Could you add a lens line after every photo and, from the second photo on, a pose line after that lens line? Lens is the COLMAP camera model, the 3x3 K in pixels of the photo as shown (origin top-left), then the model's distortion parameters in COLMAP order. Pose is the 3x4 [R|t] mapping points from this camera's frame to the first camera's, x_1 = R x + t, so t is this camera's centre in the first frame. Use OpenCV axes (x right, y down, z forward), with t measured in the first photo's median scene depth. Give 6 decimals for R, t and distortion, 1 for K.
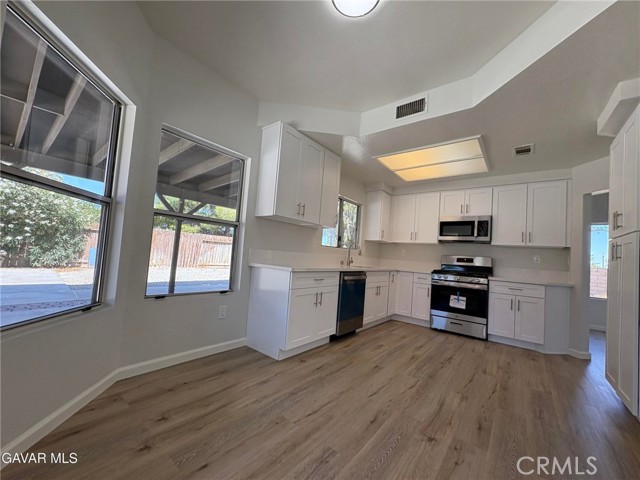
lens RADIAL K [[254.0, 0, 320.9], [0, 254.0, 241.5], [0, 0, 1]] dist [-0.001729, -0.000012]
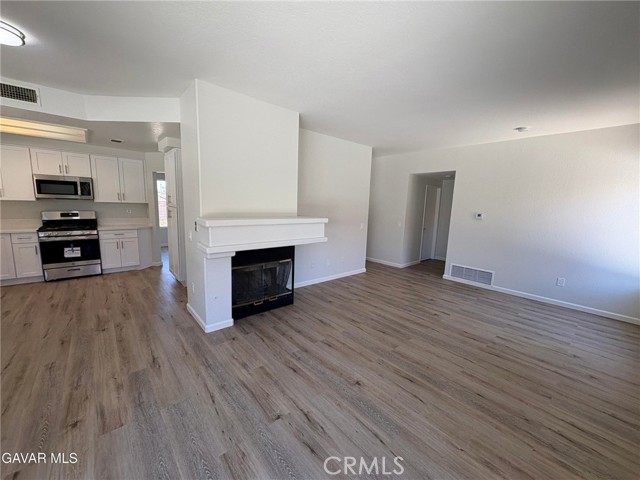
lens RADIAL K [[254.0, 0, 320.3], [0, 254.0, 239.2], [0, 0, 1]] dist [-0.001729, -0.000012]
pose [[0.184024, -0.205913, 0.961111, -0.397910], [-0.073839, 0.972152, 0.222417, -0.181932], [-0.980144, -0.111898, 0.163694, -0.350831]]
